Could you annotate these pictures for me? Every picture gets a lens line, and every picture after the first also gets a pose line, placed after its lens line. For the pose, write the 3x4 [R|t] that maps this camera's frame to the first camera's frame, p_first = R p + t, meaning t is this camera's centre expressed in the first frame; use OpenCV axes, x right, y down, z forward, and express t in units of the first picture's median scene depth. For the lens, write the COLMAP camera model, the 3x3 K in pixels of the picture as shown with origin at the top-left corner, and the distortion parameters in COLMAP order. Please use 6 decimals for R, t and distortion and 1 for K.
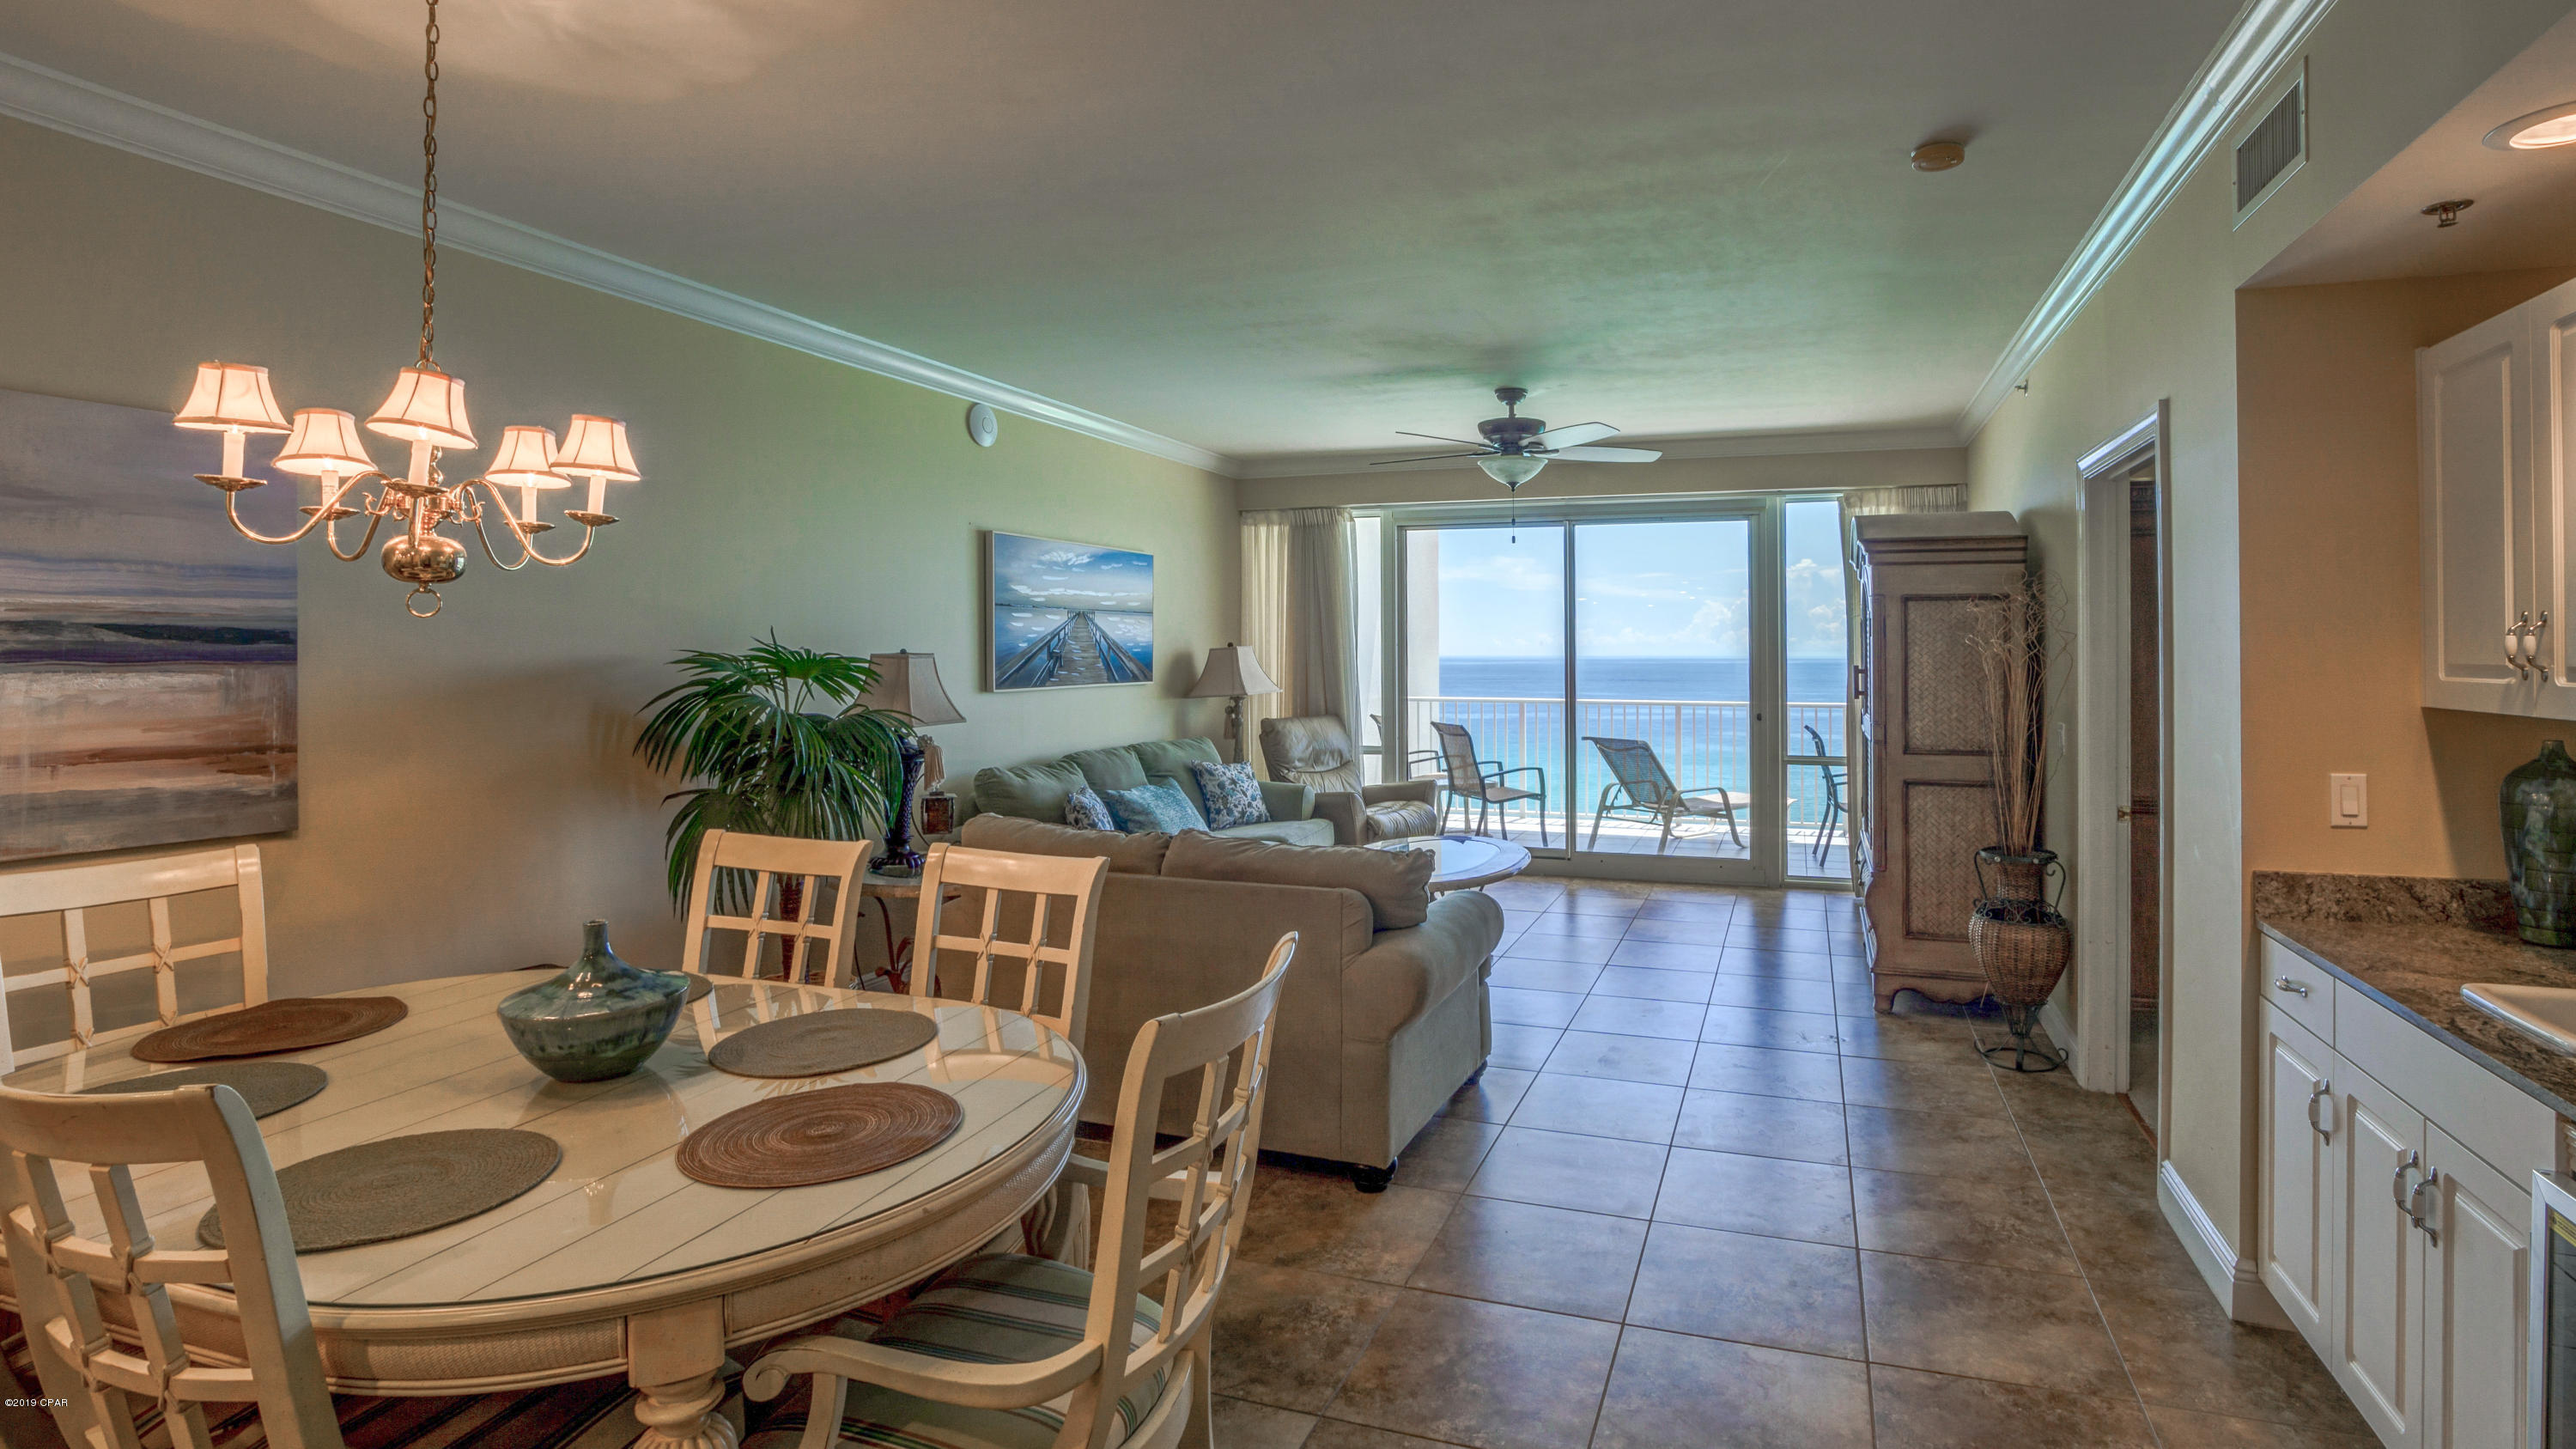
lens RADIAL K [[1247.6, 0, 1437.5], [0, 1247.6, 641.5], [0, 0, 1]] dist [-0.030663, 0.006247]
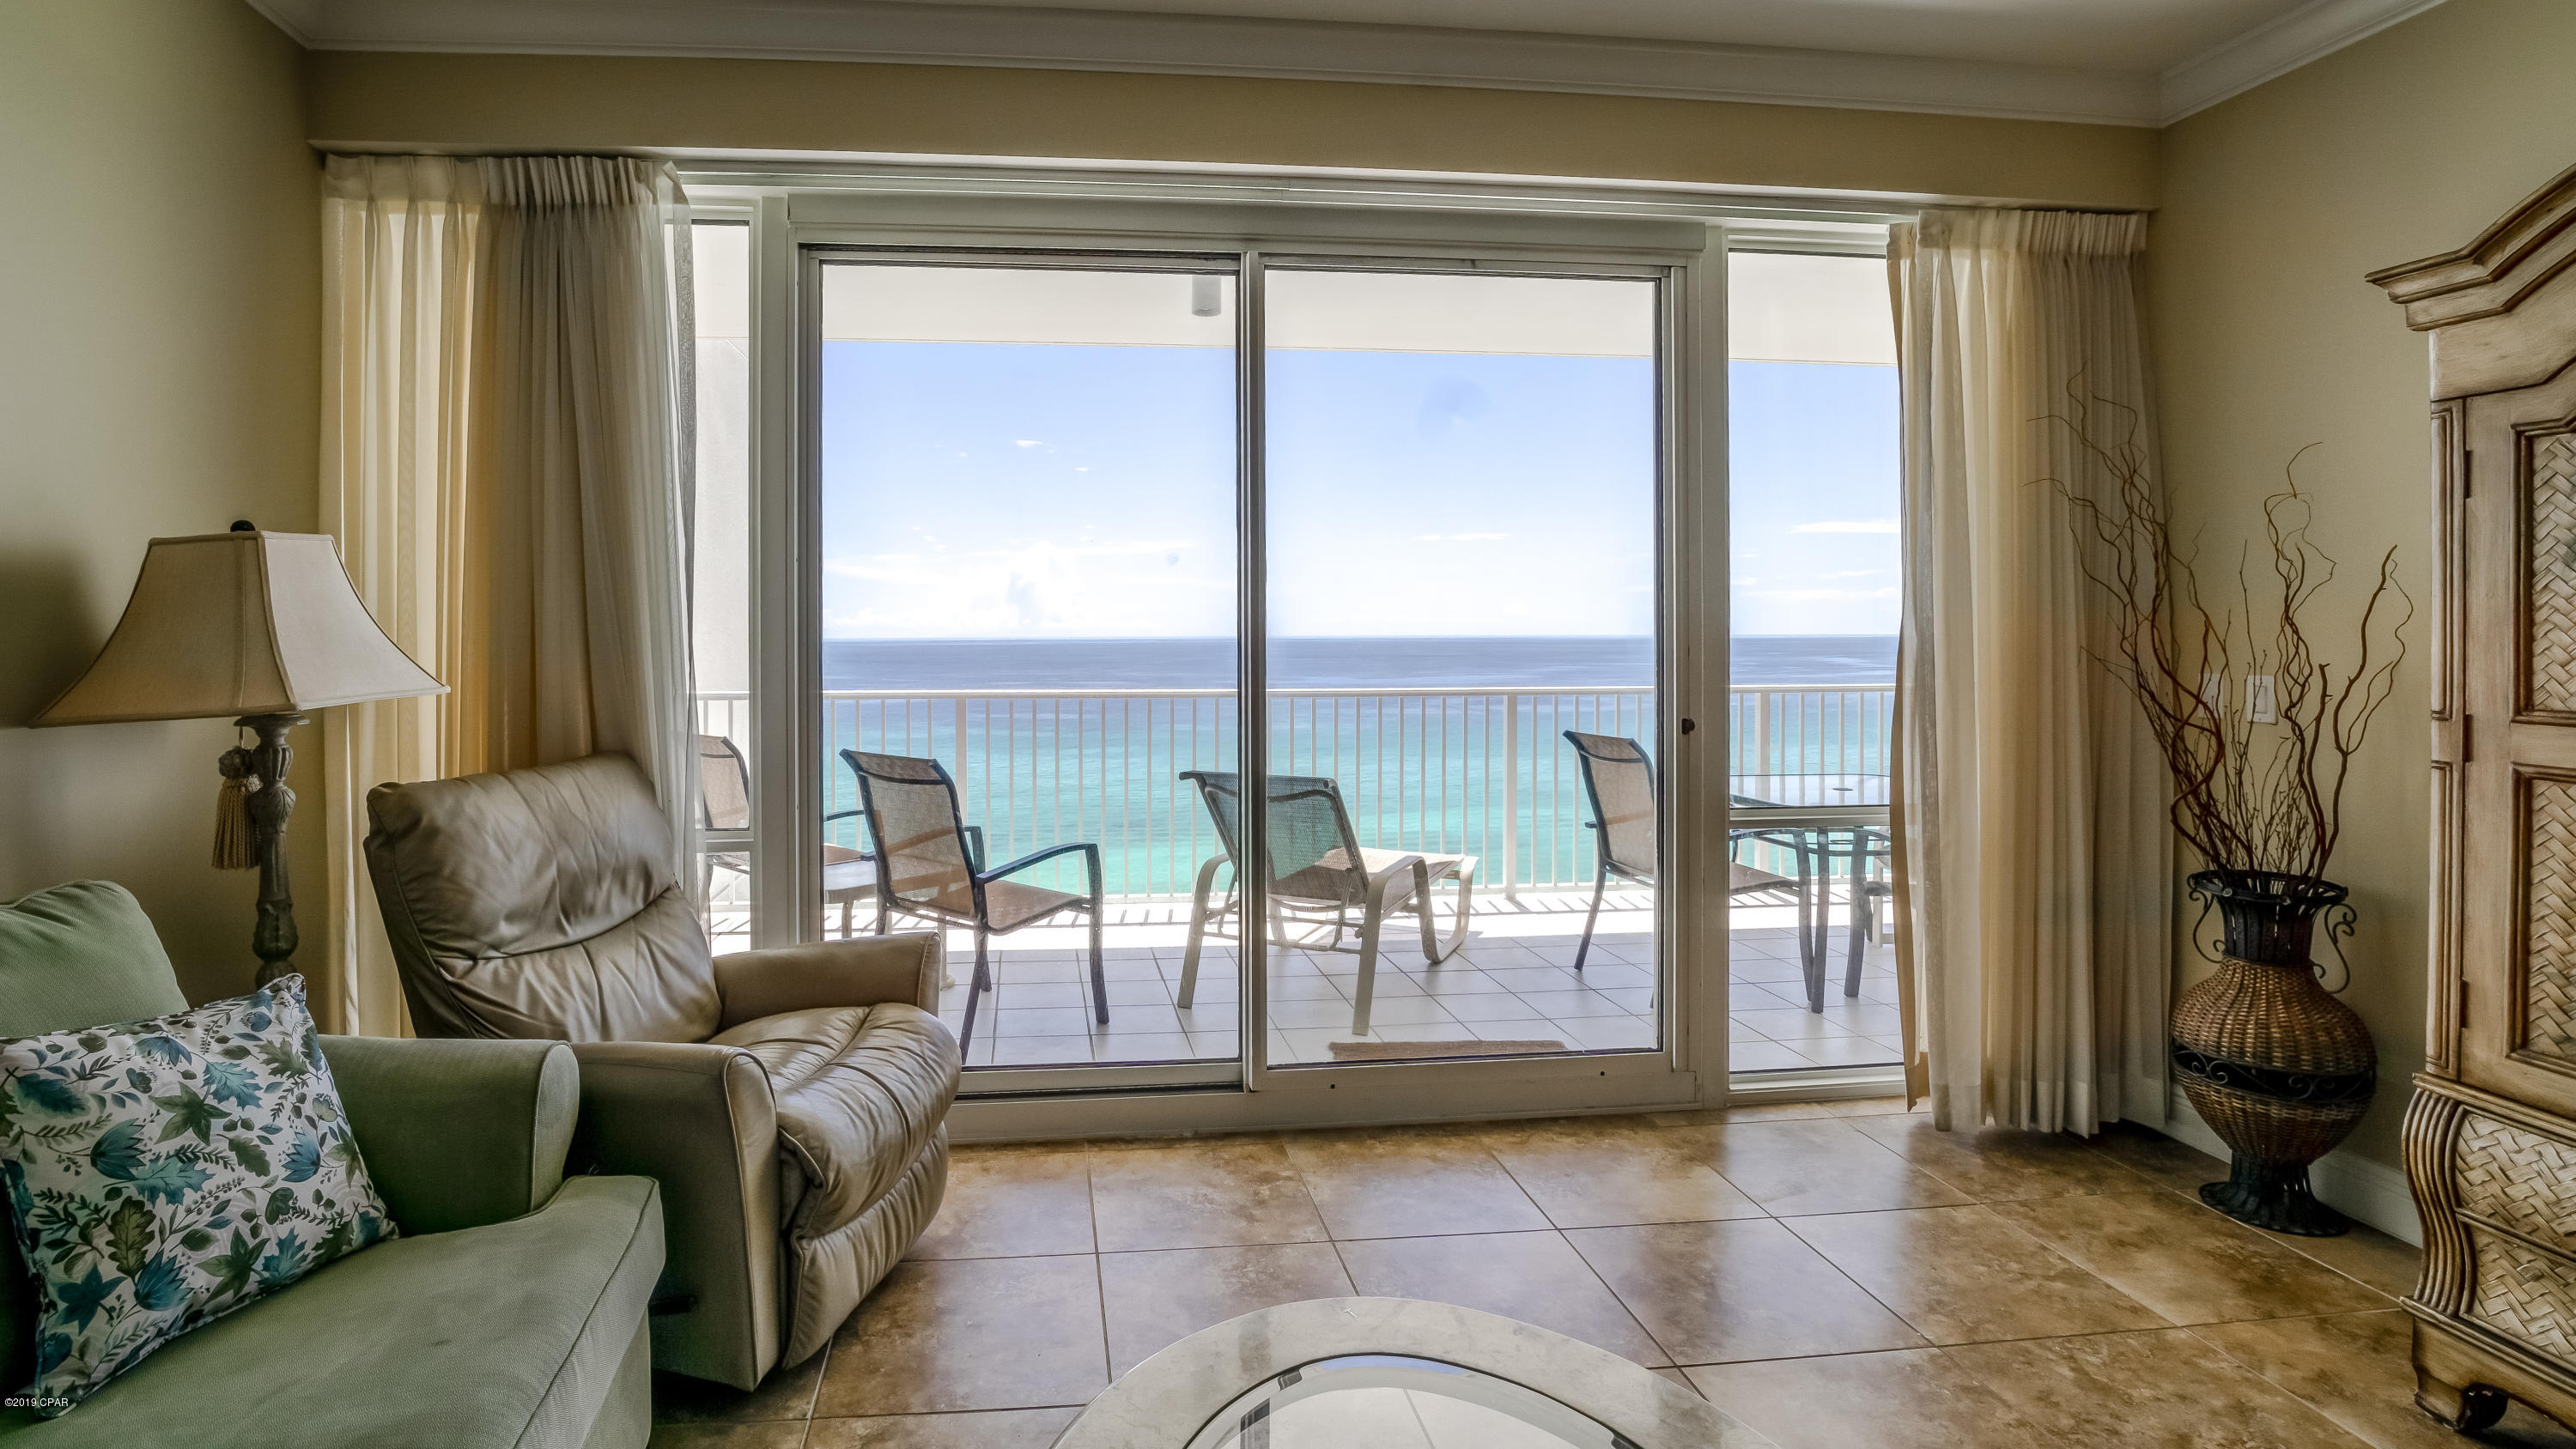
lens RADIAL K [[1247.3, 0, 1179.8], [0, 1247.3, 616.2], [0, 0, 1]] dist [-0.030663, 0.006247]
pose [[0.919566, 0.004818, 0.392906, -0.081457], [-0.001943, 0.999968, -0.007714, 0.024277], [-0.392930, 0.006330, 0.919546, 0.670471]]
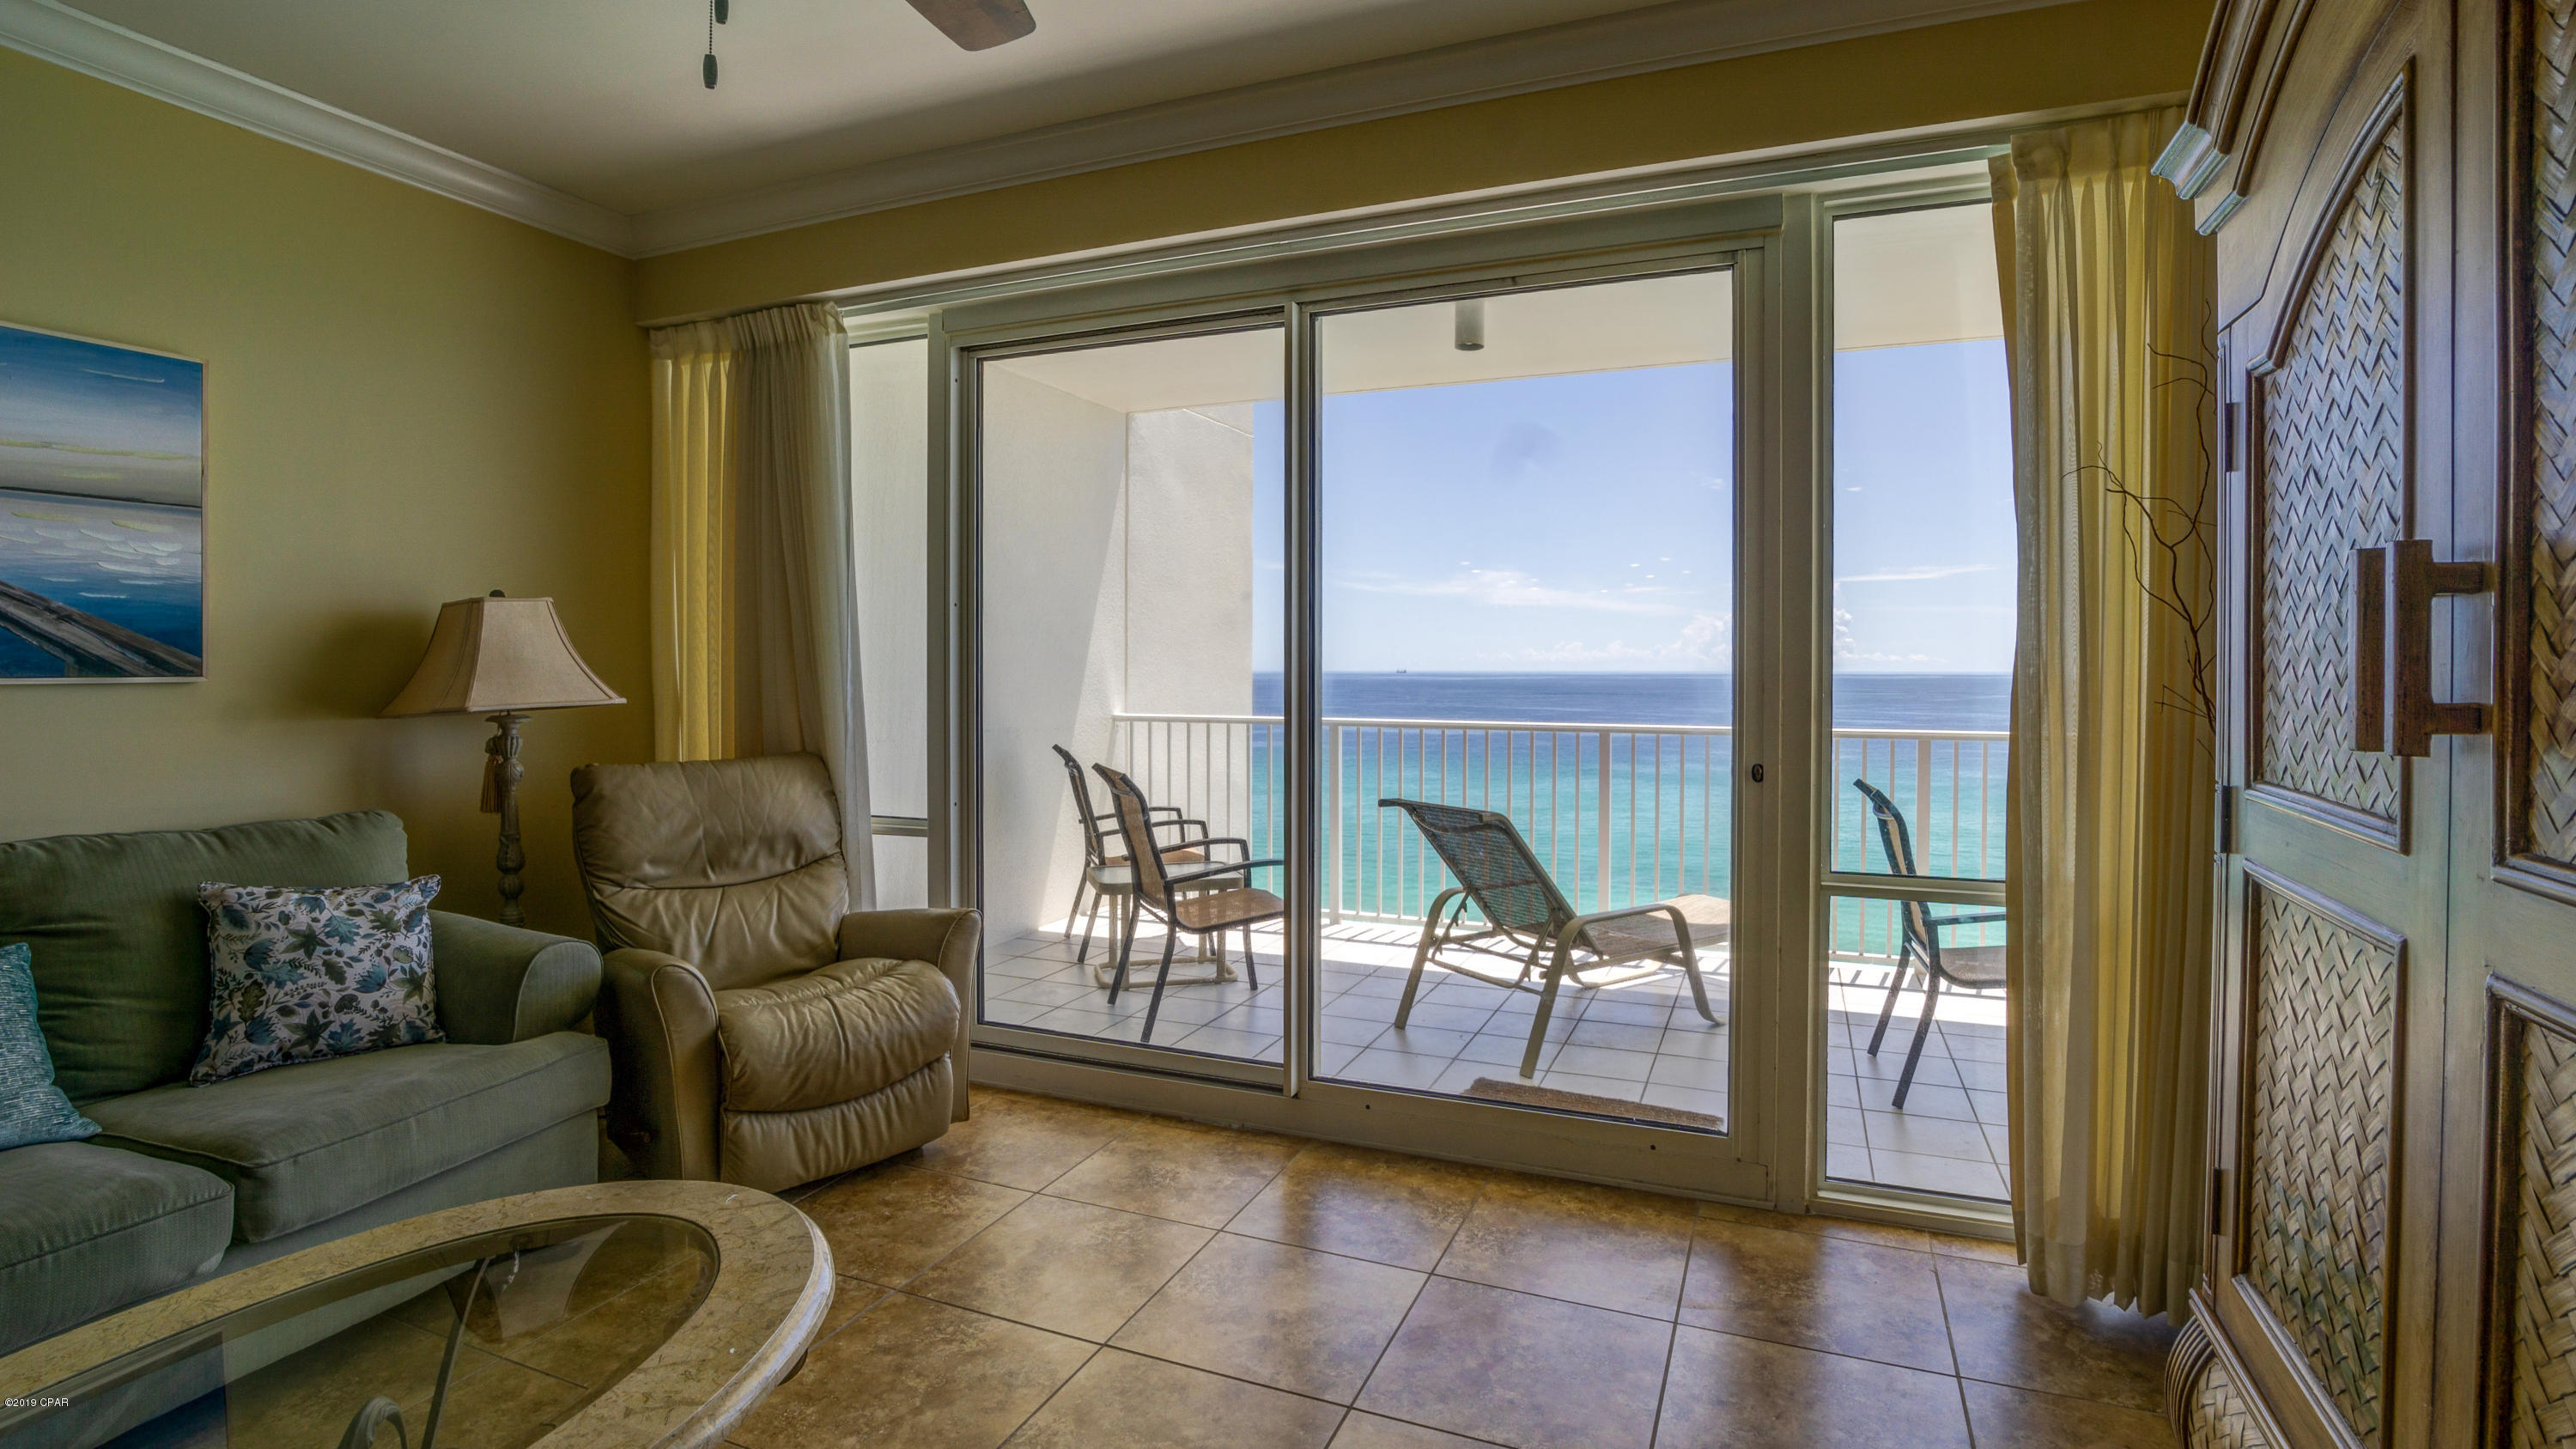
lens RADIAL K [[1247.6, 0, 1290.8], [0, 1247.6, 659.6], [0, 0, 1]] dist [-0.030663, 0.006247]
pose [[0.994931, 0.002487, -0.100526, 0.154657], [-0.002081, 0.999989, 0.004140, 0.023042], [0.100535, -0.003910, 0.994926, 0.604161]]
